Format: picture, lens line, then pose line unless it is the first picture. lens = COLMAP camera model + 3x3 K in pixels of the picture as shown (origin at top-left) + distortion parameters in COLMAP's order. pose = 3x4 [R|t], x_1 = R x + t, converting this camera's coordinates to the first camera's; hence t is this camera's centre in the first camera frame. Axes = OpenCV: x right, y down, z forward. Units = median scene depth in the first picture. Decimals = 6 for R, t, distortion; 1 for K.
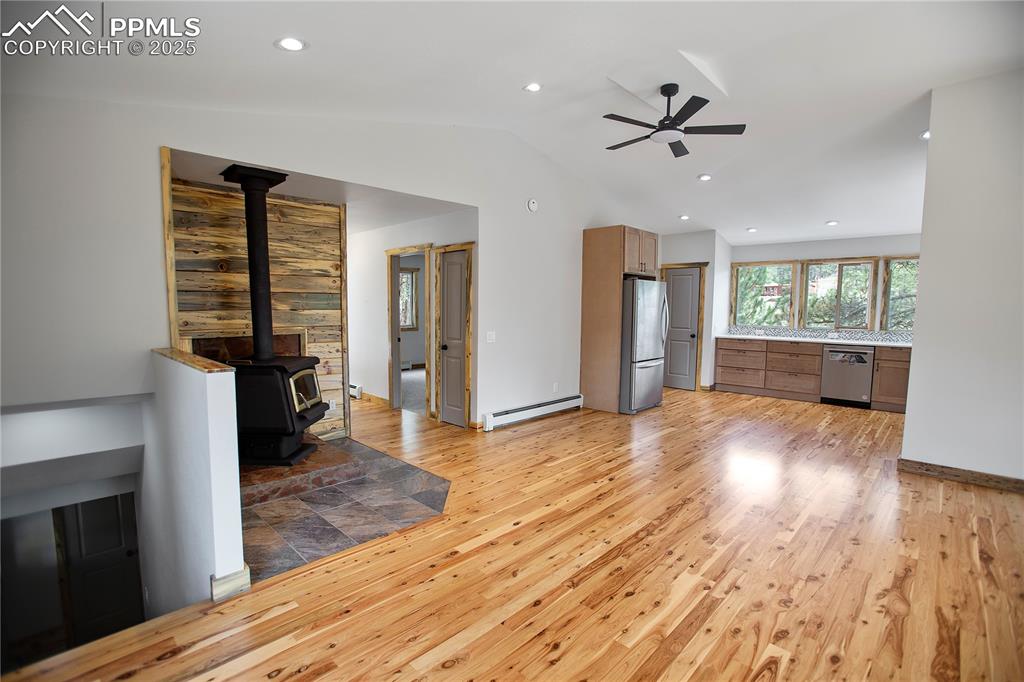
lens RADIAL K [[468.4, 0, 508.8], [0, 468.4, 347.6], [0, 0, 1]] dist [-0.077896, 0.032402]
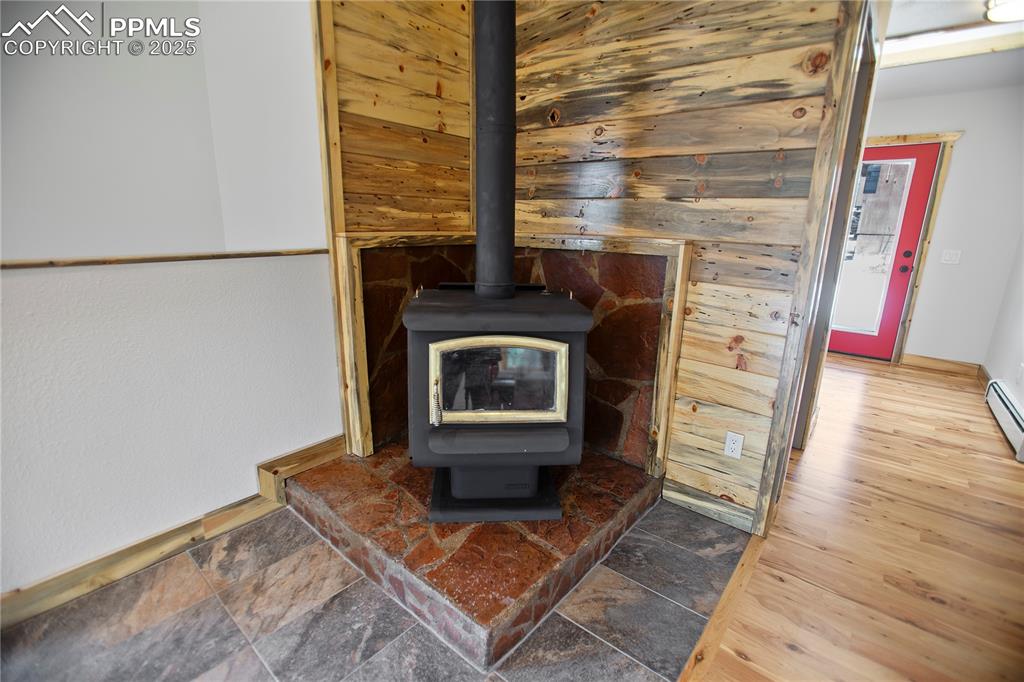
lens RADIAL K [[468.4, 0, 508.8], [0, 468.4, 347.6], [0, 0, 1]] dist [-0.077896, 0.032402]
pose [[0.077946, 0.251110, -0.964815, -0.038586], [-0.109046, 0.964100, 0.242114, -0.038774], [0.990976, 0.086337, 0.102530, 0.893842]]
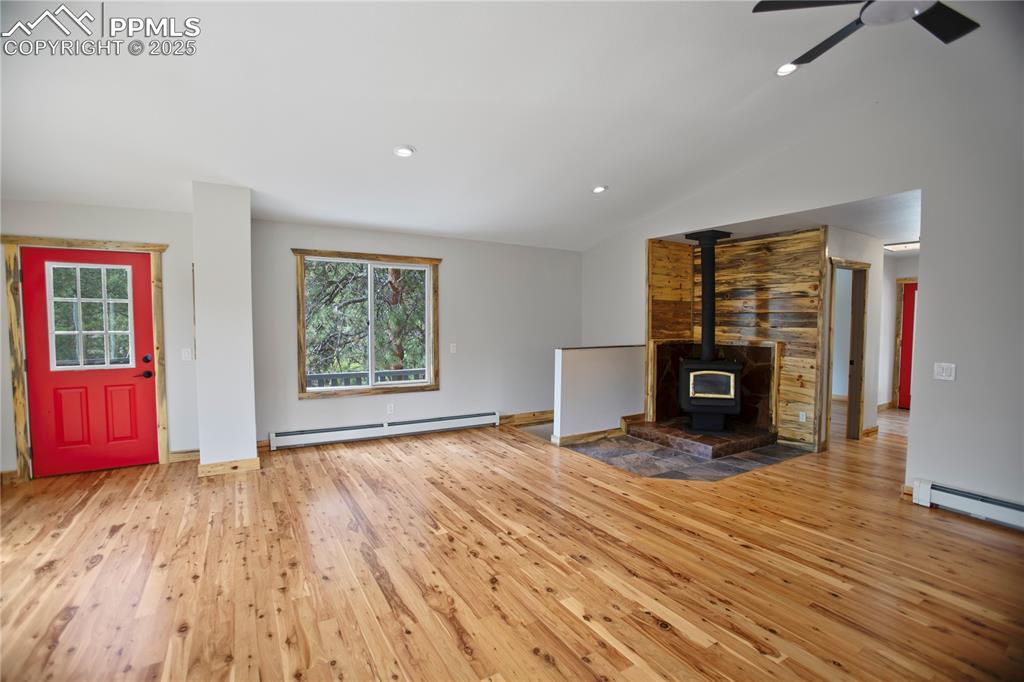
lens RADIAL K [[468.4, 0, 508.8], [0, 468.4, 347.6], [0, 0, 1]] dist [-0.077896, 0.032402]
pose [[-0.253647, 0.048413, -0.966085, 0.937791], [-0.090996, 0.993123, 0.073659, -0.059084], [0.963007, 0.106593, -0.247497, 0.696753]]
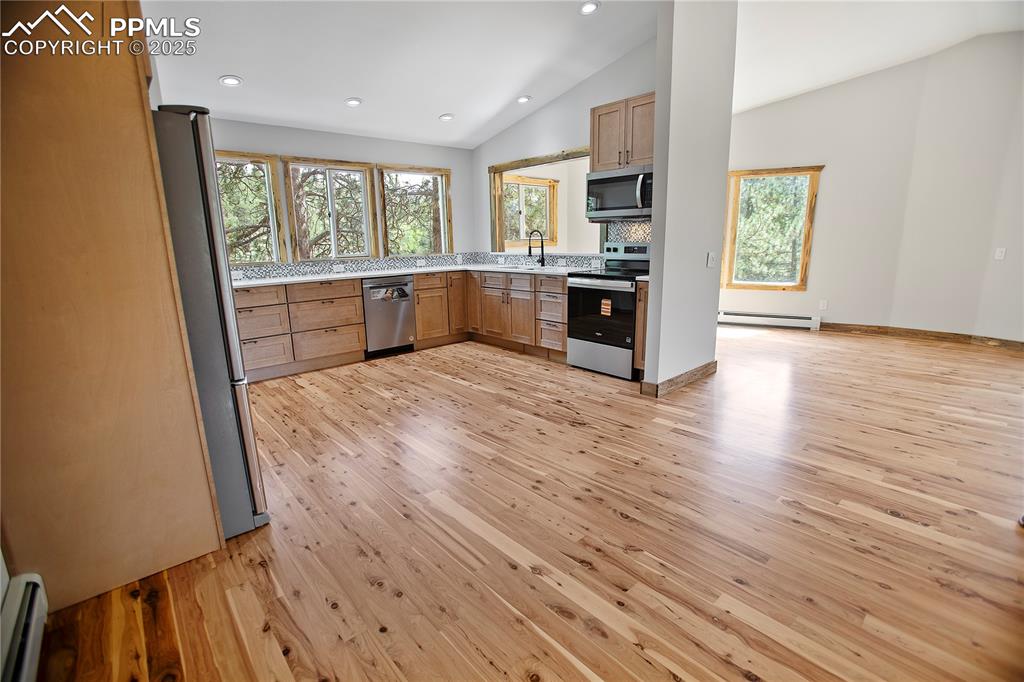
lens RADIAL K [[468.4, 0, 508.8], [0, 468.4, 347.6], [0, 0, 1]] dist [-0.077896, 0.032402]
pose [[0.073037, -0.228313, 0.970844, -0.042081], [0.111740, 0.969188, 0.219517, -0.061149], [-0.991050, 0.092449, 0.096298, 1.124957]]
